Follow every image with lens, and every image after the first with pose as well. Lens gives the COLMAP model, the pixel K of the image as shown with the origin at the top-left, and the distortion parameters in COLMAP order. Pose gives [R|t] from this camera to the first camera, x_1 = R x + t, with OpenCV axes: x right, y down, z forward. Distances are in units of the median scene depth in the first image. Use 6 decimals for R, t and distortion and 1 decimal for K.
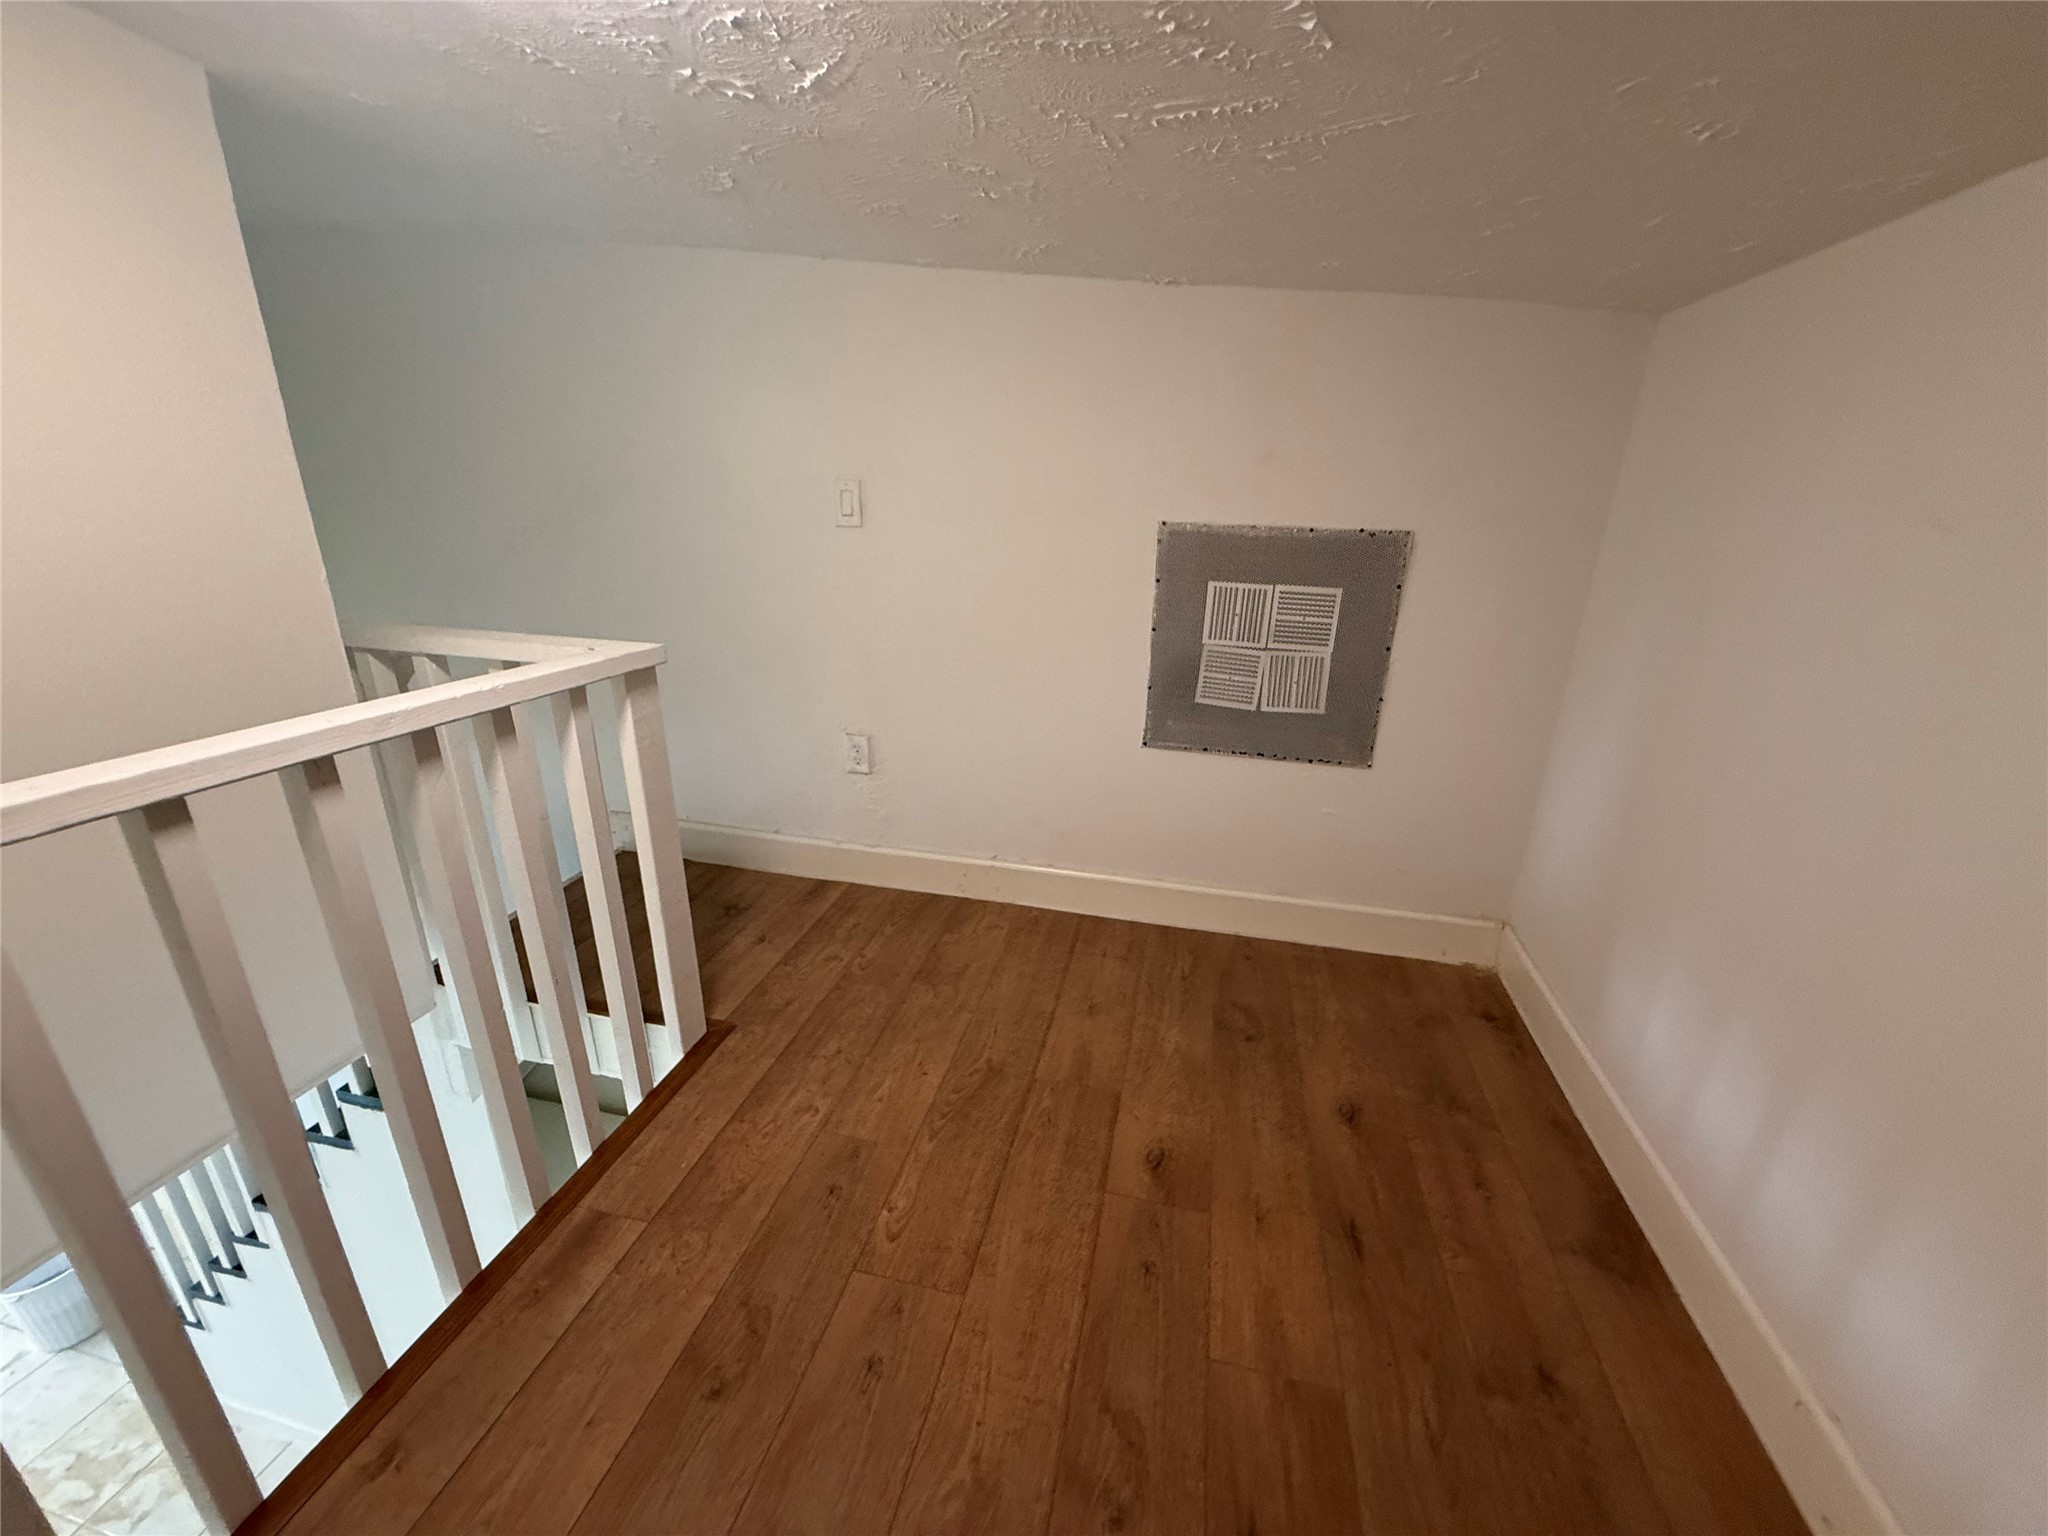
lens RADIAL K [[815.0, 0, 1021.7], [0, 815.0, 770.9], [0, 0, 1]] dist [0.004277, 0.000324]
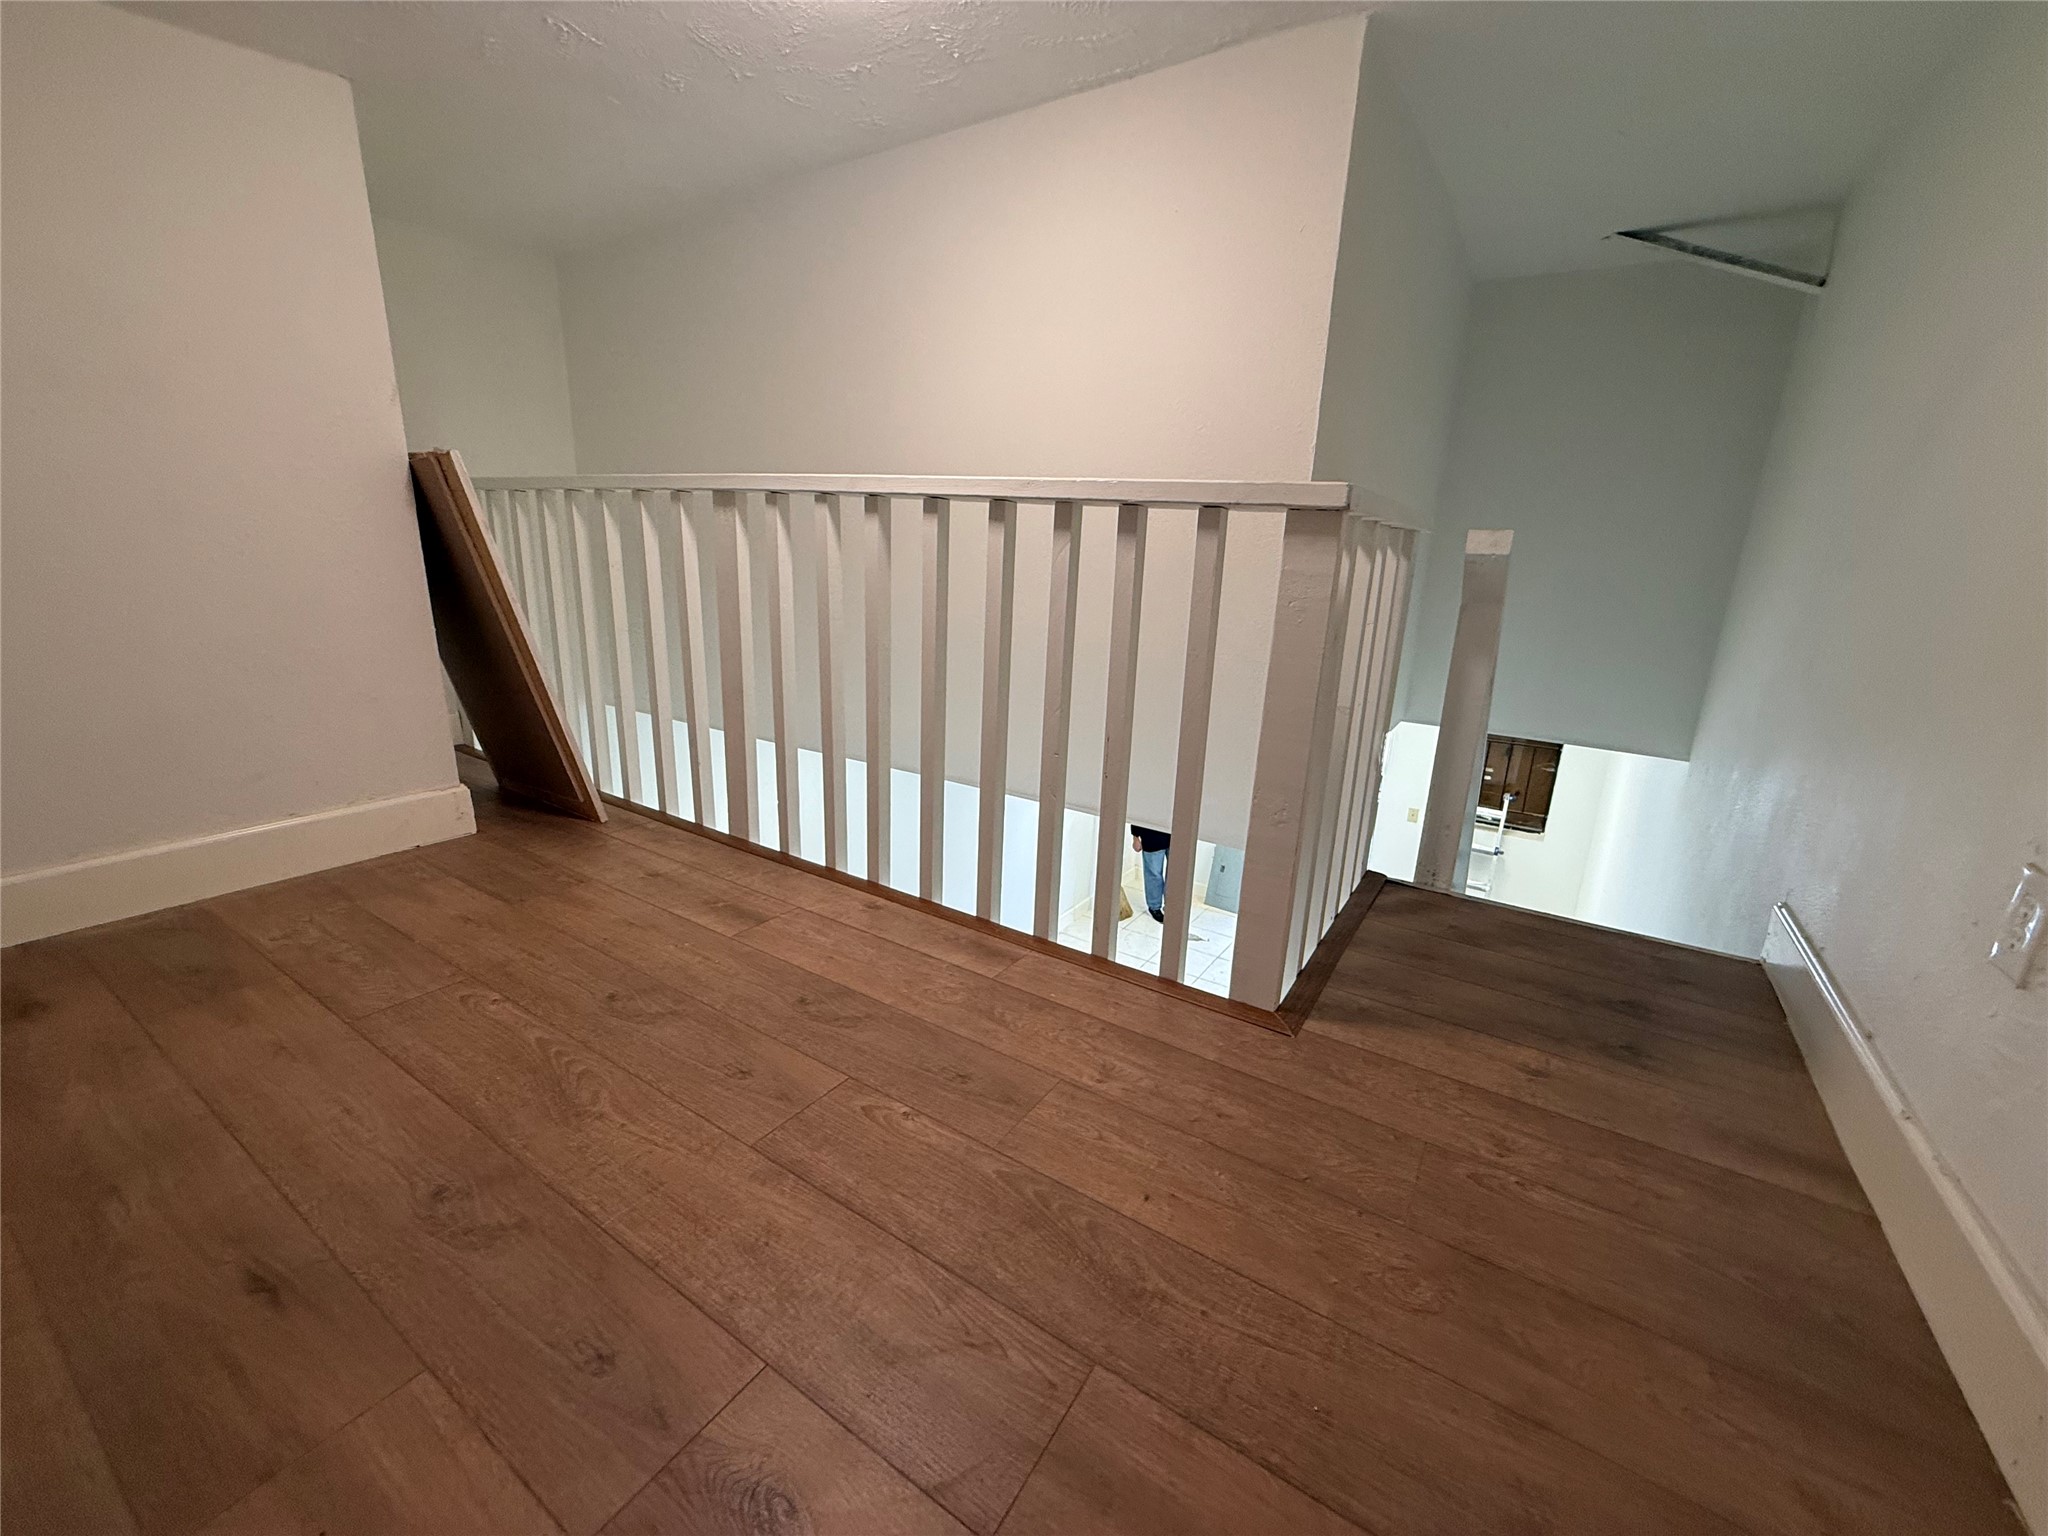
lens RADIAL K [[815.0, 0, 1019.9], [0, 815.0, 774.3], [0, 0, 1]] dist [0.004277, 0.000324]
pose [[-0.338012, 0.217018, -0.915779, 0.489503], [-0.355567, 0.871487, 0.337761, -0.076511], [0.871390, 0.439788, -0.217409, 1.164548]]
